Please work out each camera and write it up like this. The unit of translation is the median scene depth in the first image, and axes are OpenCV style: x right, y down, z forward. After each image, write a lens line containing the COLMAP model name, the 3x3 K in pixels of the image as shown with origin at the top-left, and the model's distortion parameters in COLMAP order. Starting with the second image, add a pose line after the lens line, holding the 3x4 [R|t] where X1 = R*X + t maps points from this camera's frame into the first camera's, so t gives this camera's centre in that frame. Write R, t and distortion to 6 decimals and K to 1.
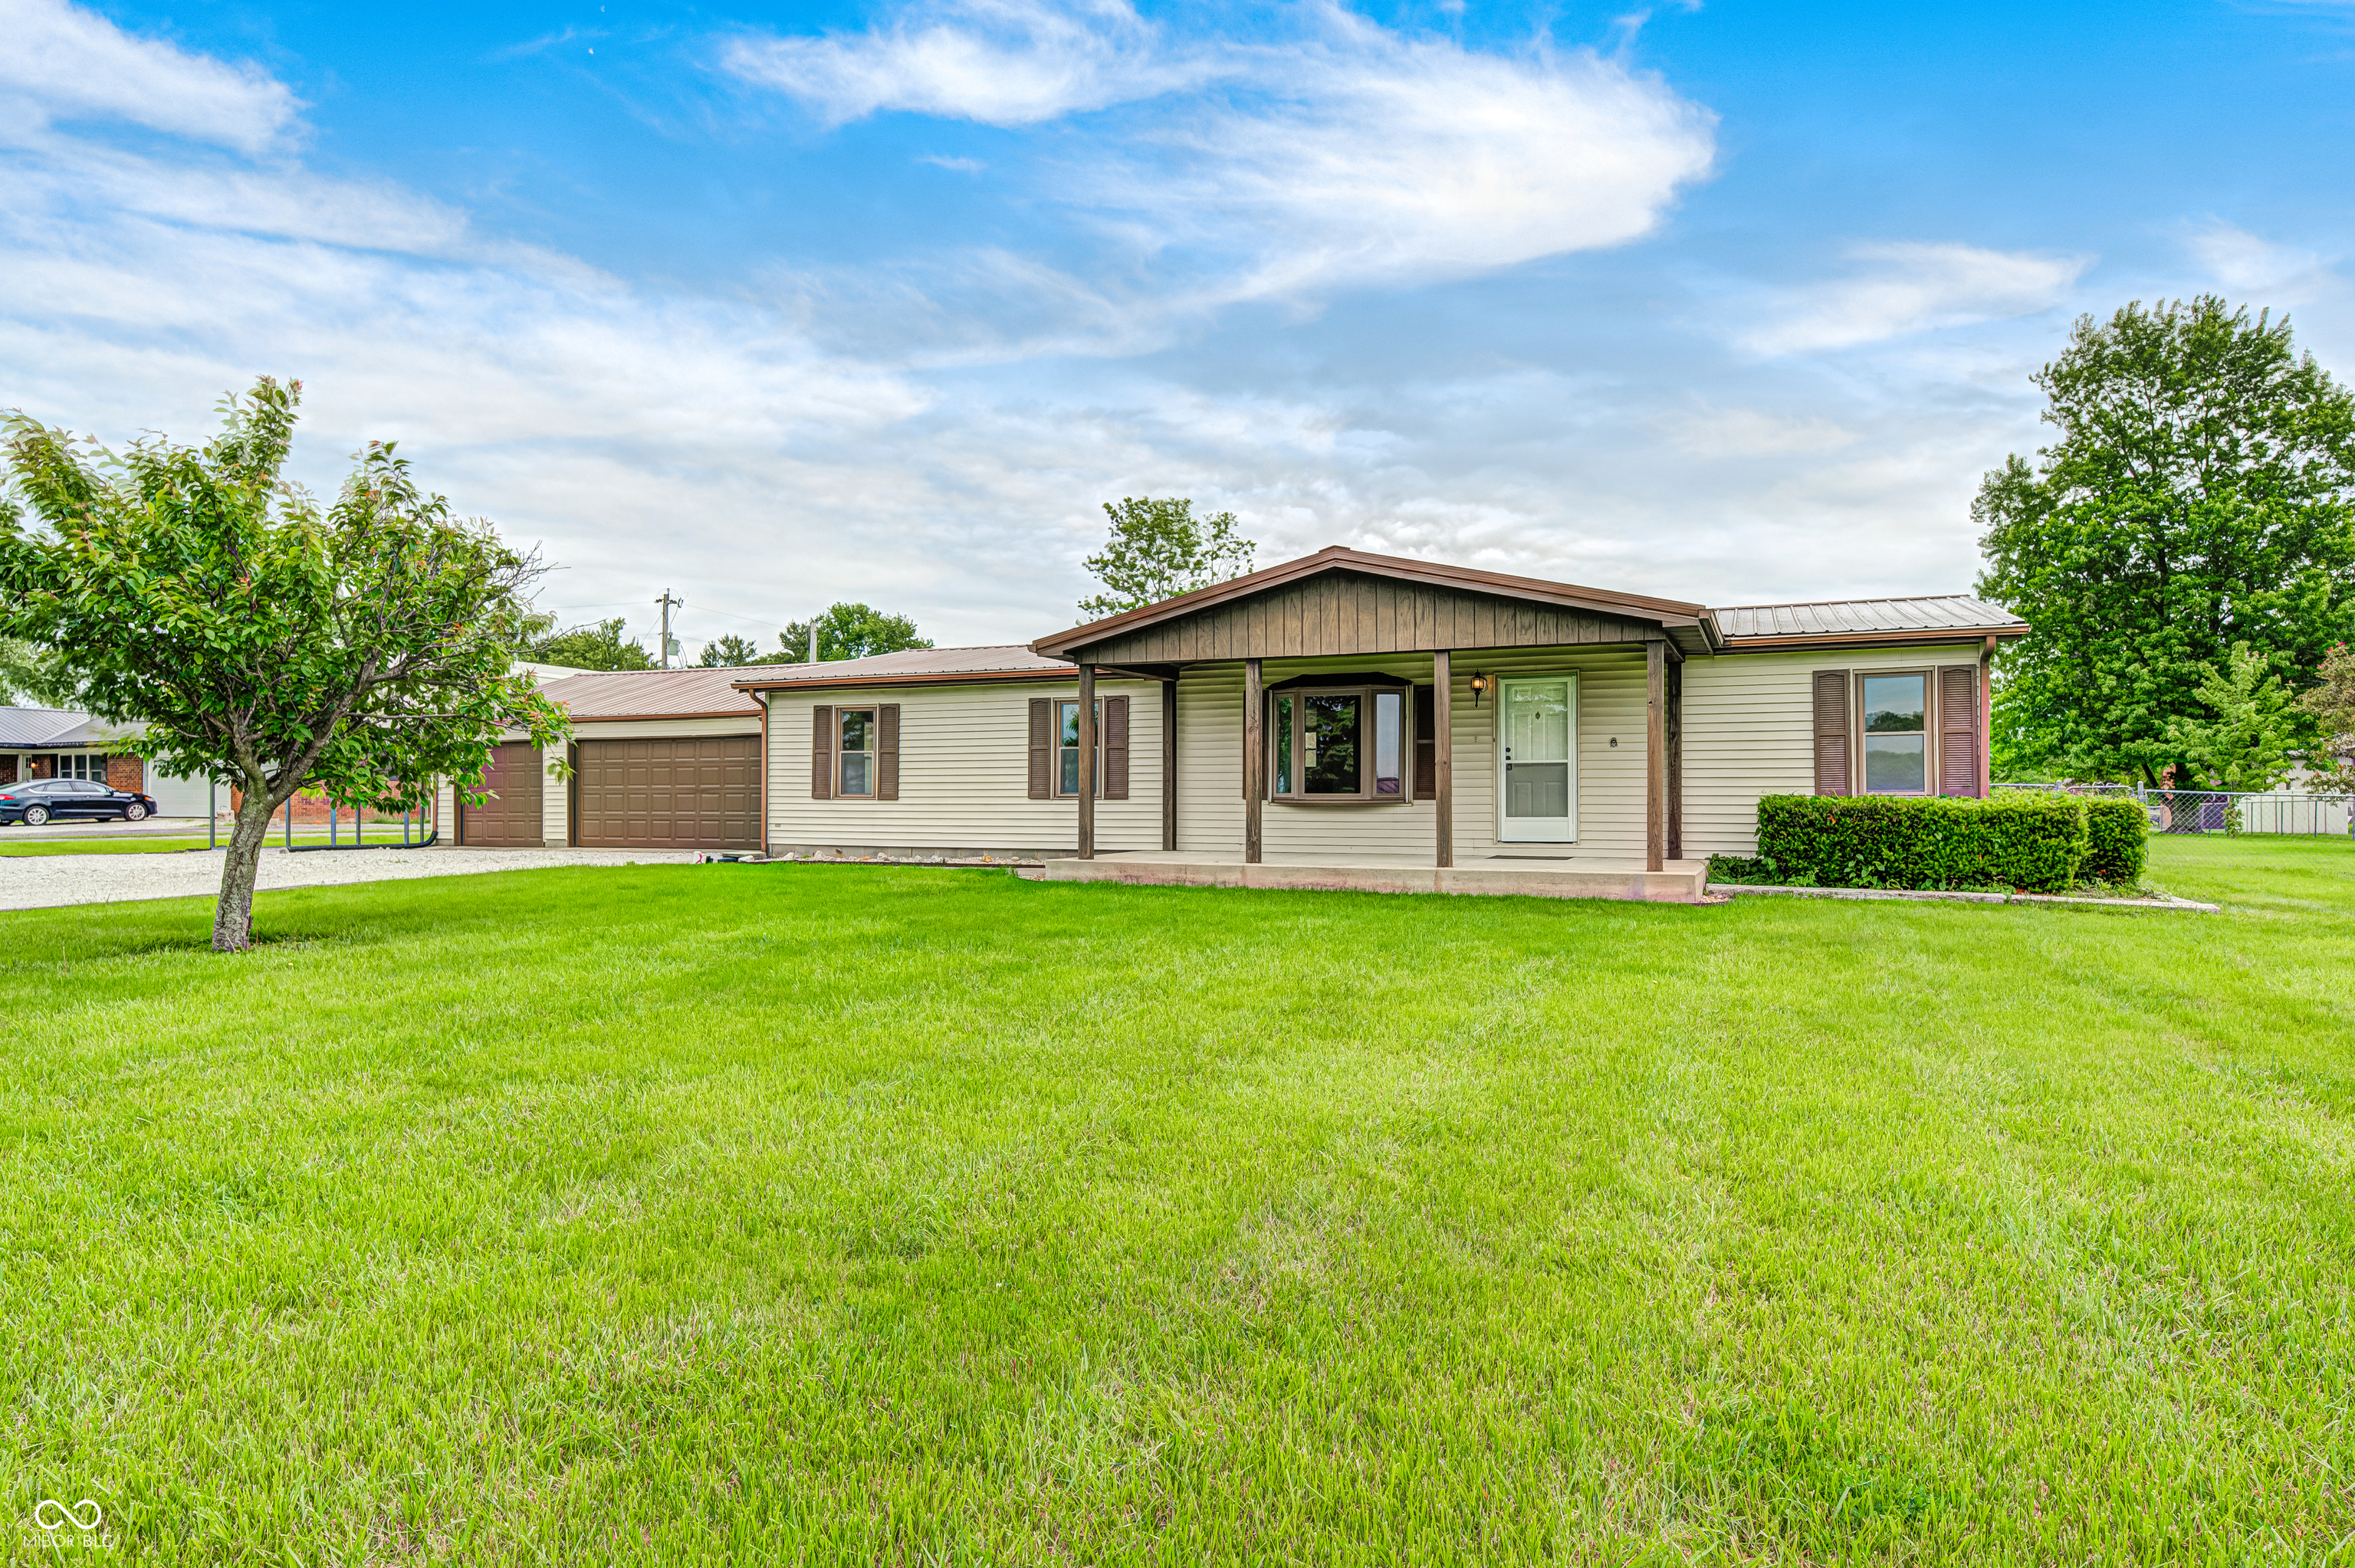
lens RADIAL K [[1365.8, 0, 1177.5], [0, 1365.8, 784.0], [0, 0, 1]] dist [0.004160, 0.000594]
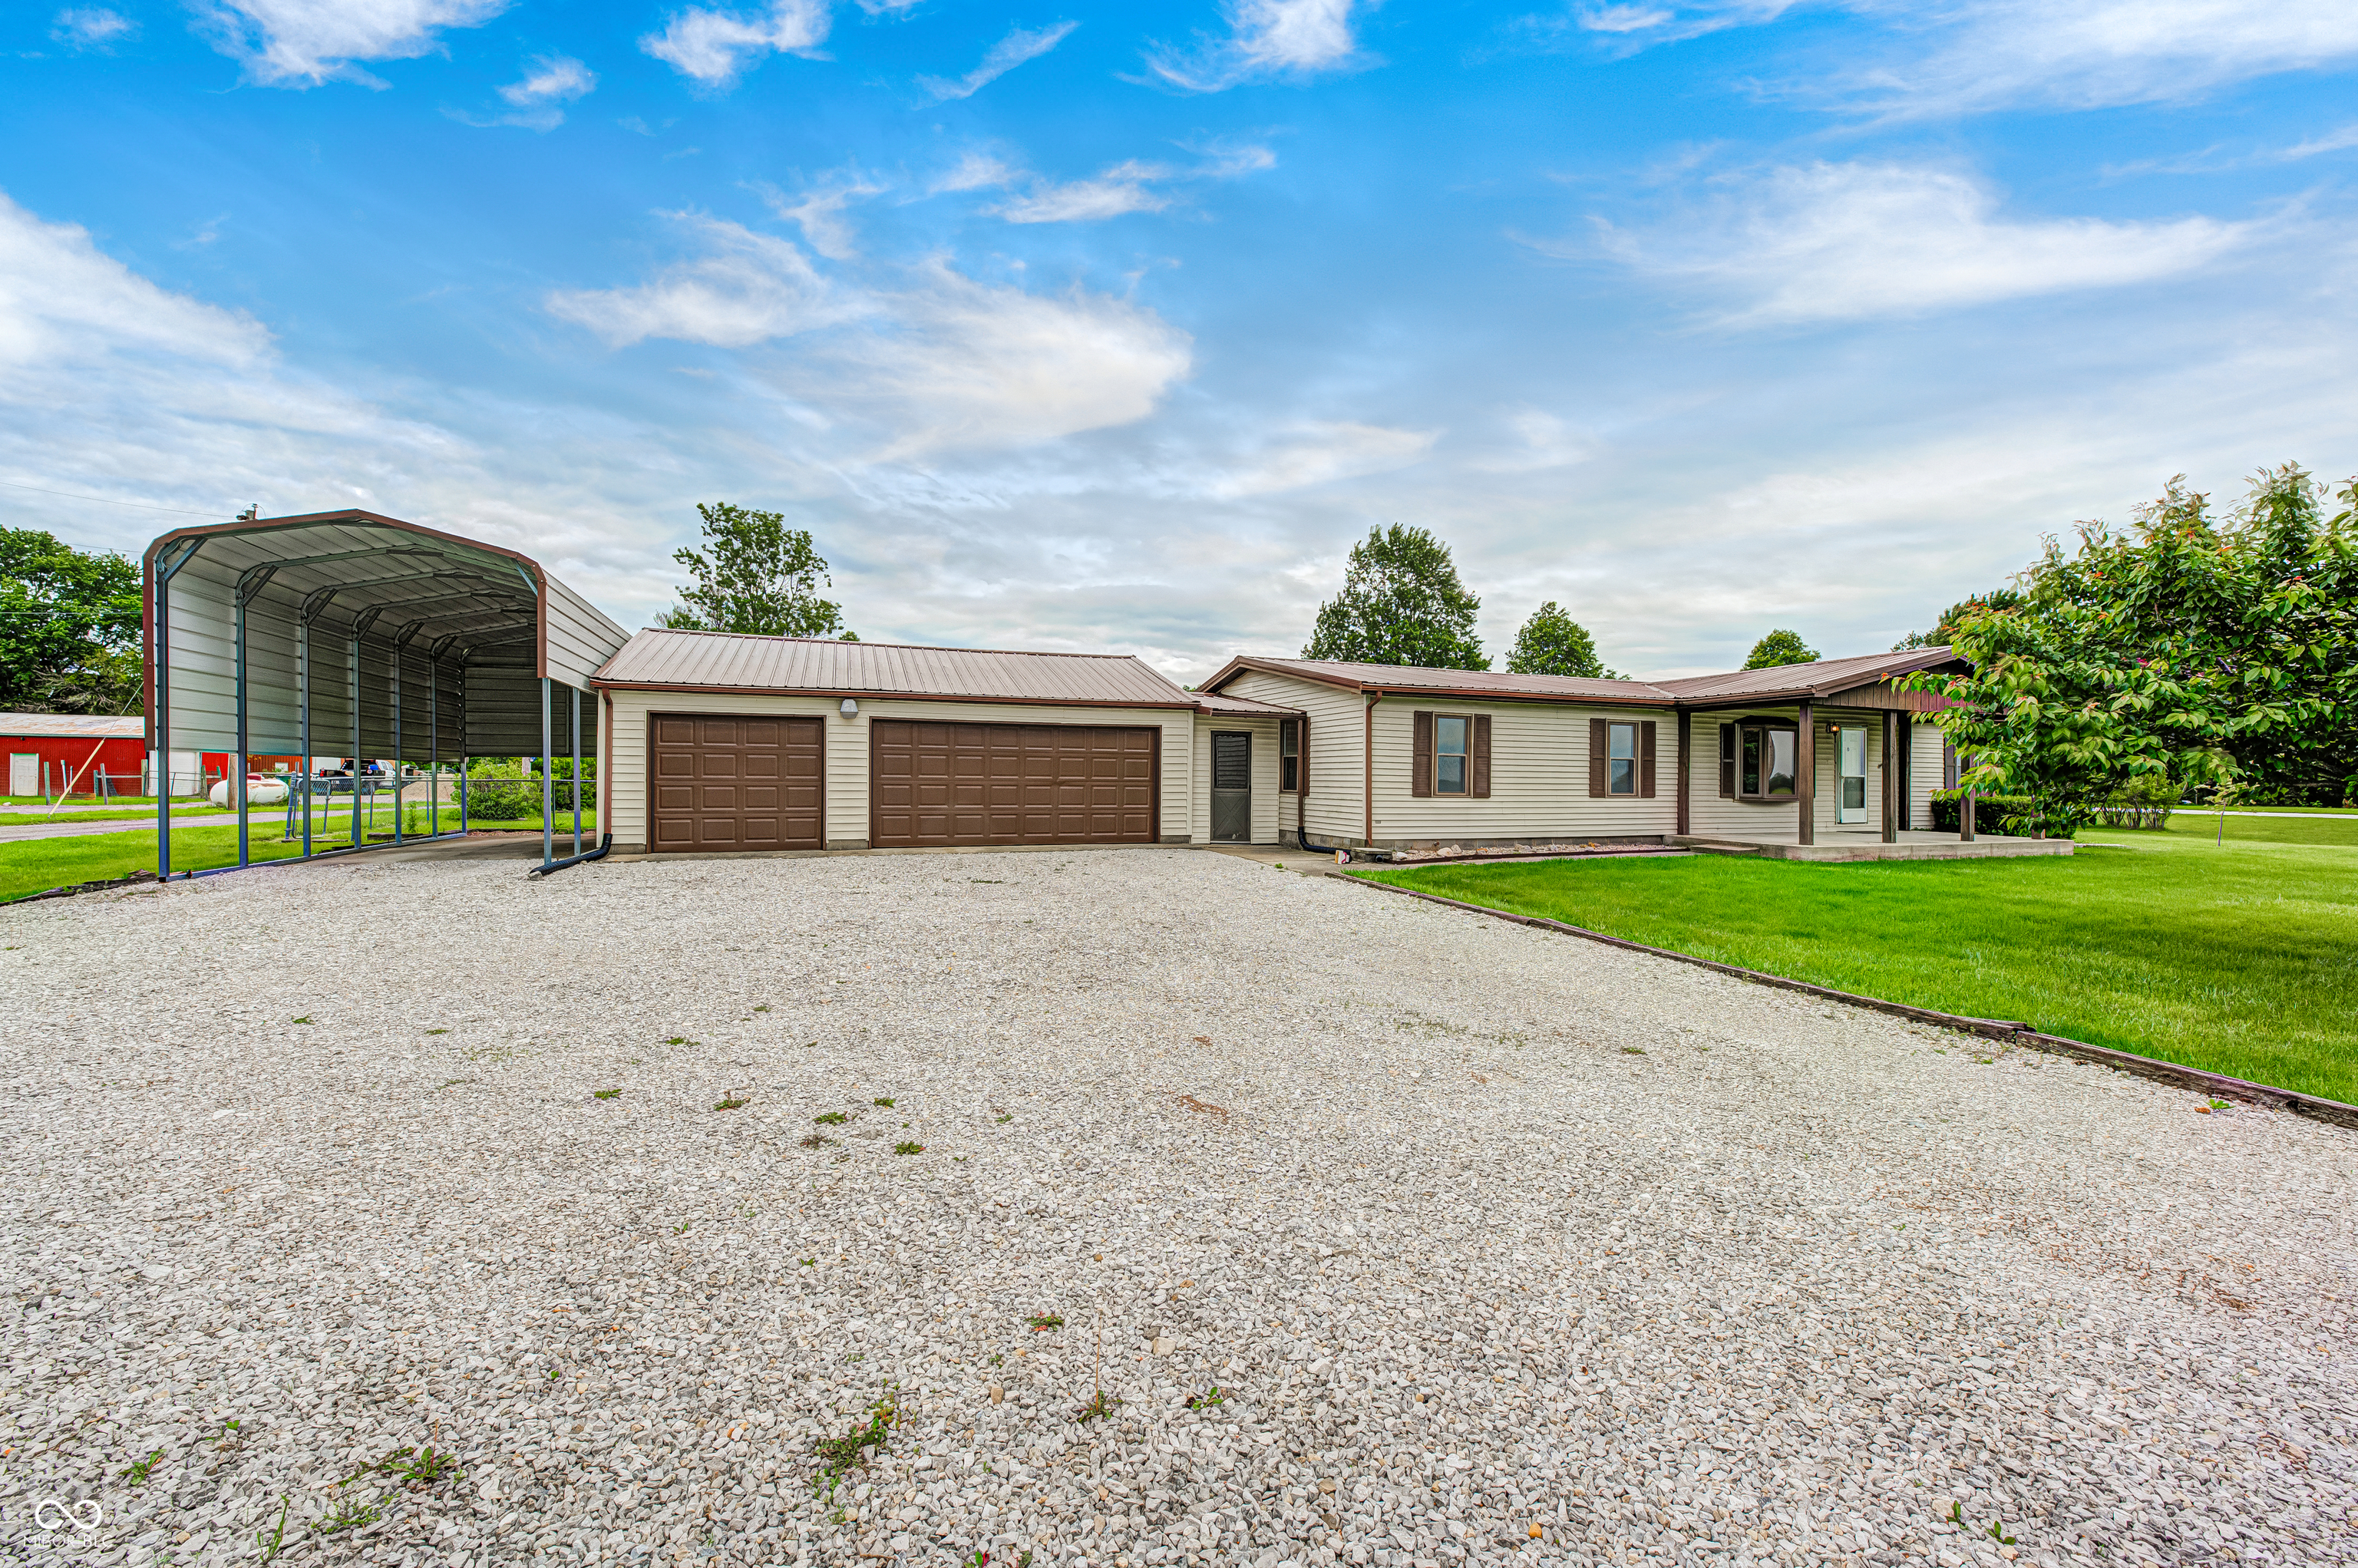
lens RADIAL K [[943.7, 0, 1179.0], [0, 943.7, 784.0], [0, 0, 1]] dist [0.014144, -0.000025]
pose [[0.713863, 0.006401, 0.700256, -0.918541], [-0.020549, 0.999719, 0.011810, -0.004049], [-0.699984, -0.022820, 0.713794, 0.596296]]
